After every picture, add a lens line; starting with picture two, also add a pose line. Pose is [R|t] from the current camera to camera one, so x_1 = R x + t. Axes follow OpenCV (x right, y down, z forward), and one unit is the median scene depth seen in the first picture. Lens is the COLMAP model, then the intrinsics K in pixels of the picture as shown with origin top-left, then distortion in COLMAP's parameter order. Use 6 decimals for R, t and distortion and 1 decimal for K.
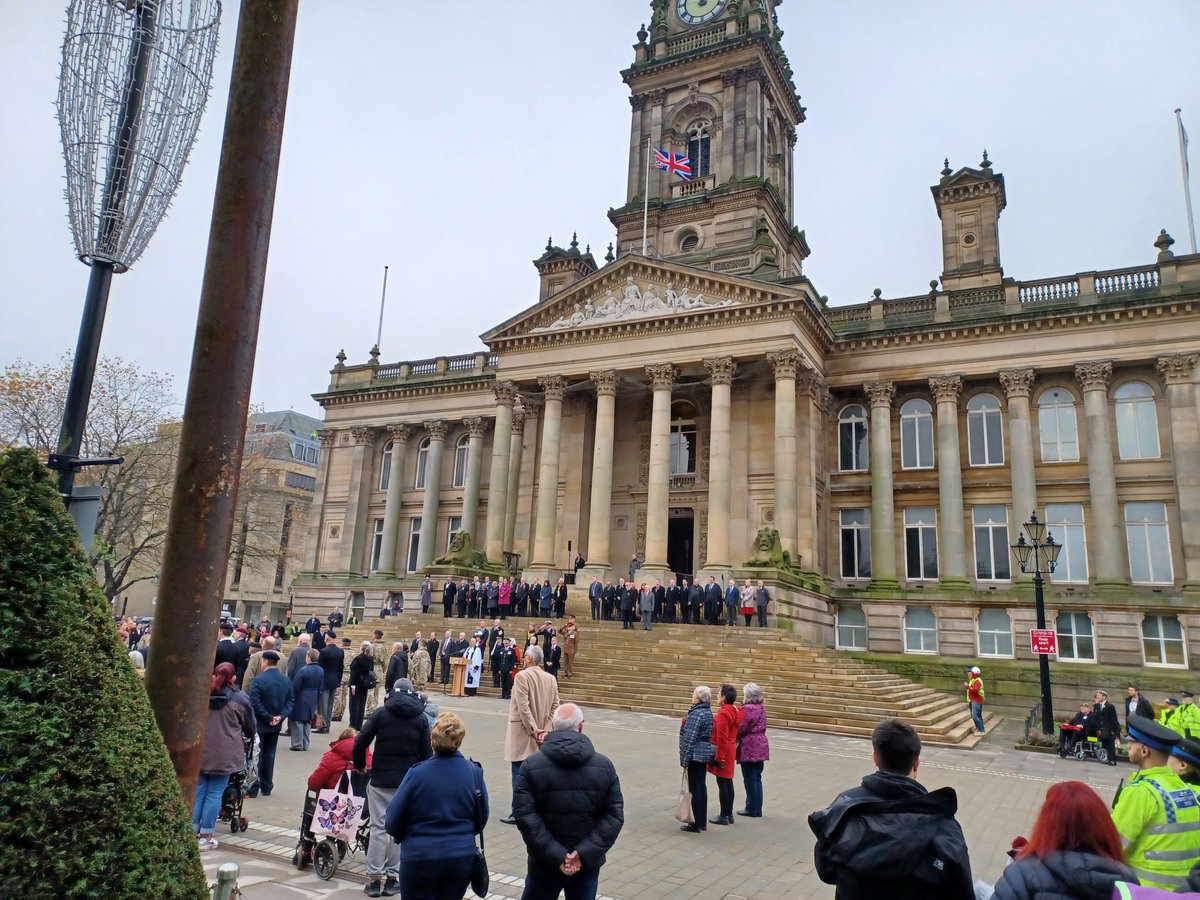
lens RADIAL K [[869.2, 0, 600.0], [0, 869.2, 450.0], [0, 0, 1]] dist [0.116020, -0.056299]
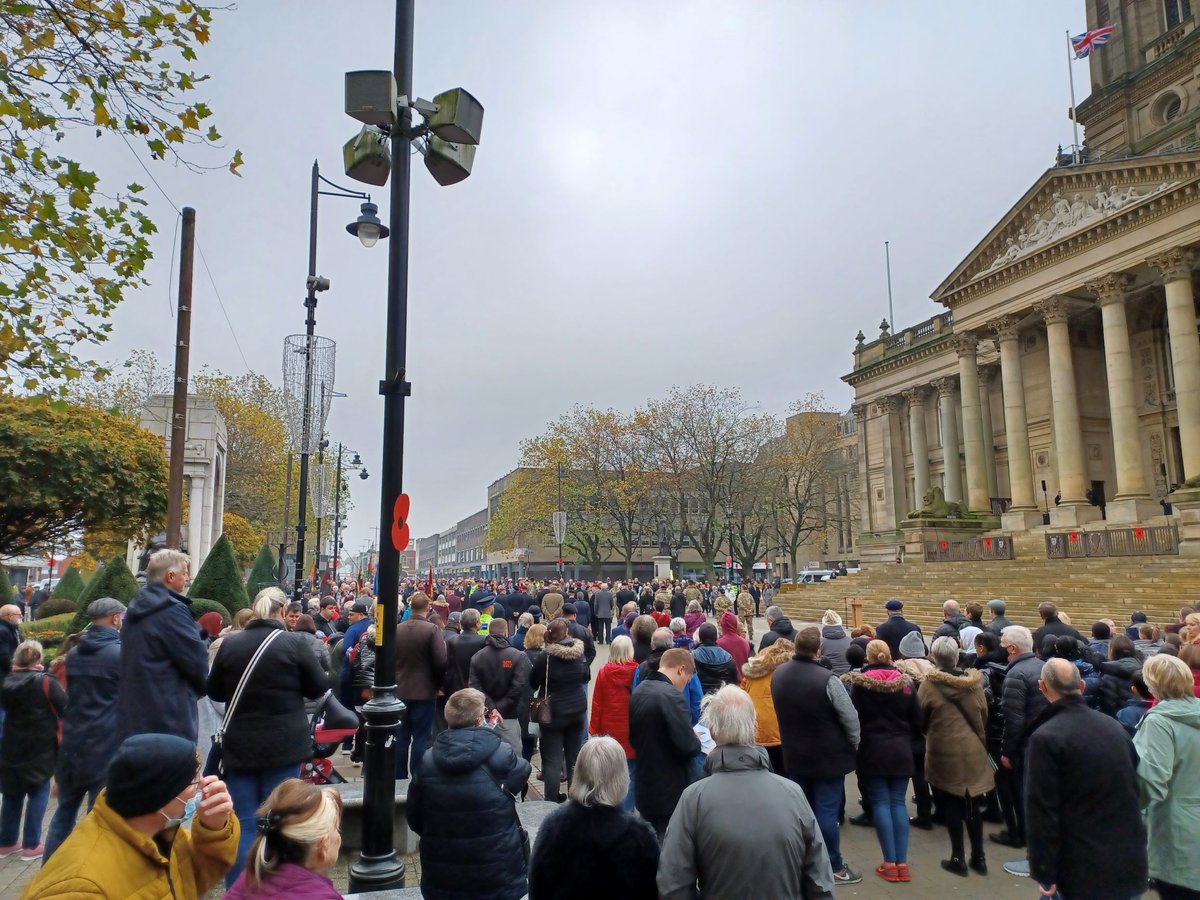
lens RADIAL K [[869.2, 0, 600.0], [0, 869.2, 450.0], [0, 0, 1]] dist [0.116020, -0.056299]
pose [[0.710639, -0.163888, -0.684202, 0.259636], [0.194475, 0.980358, -0.032838, 0.006366], [0.676145, -0.109724, 0.728553, -0.047513]]
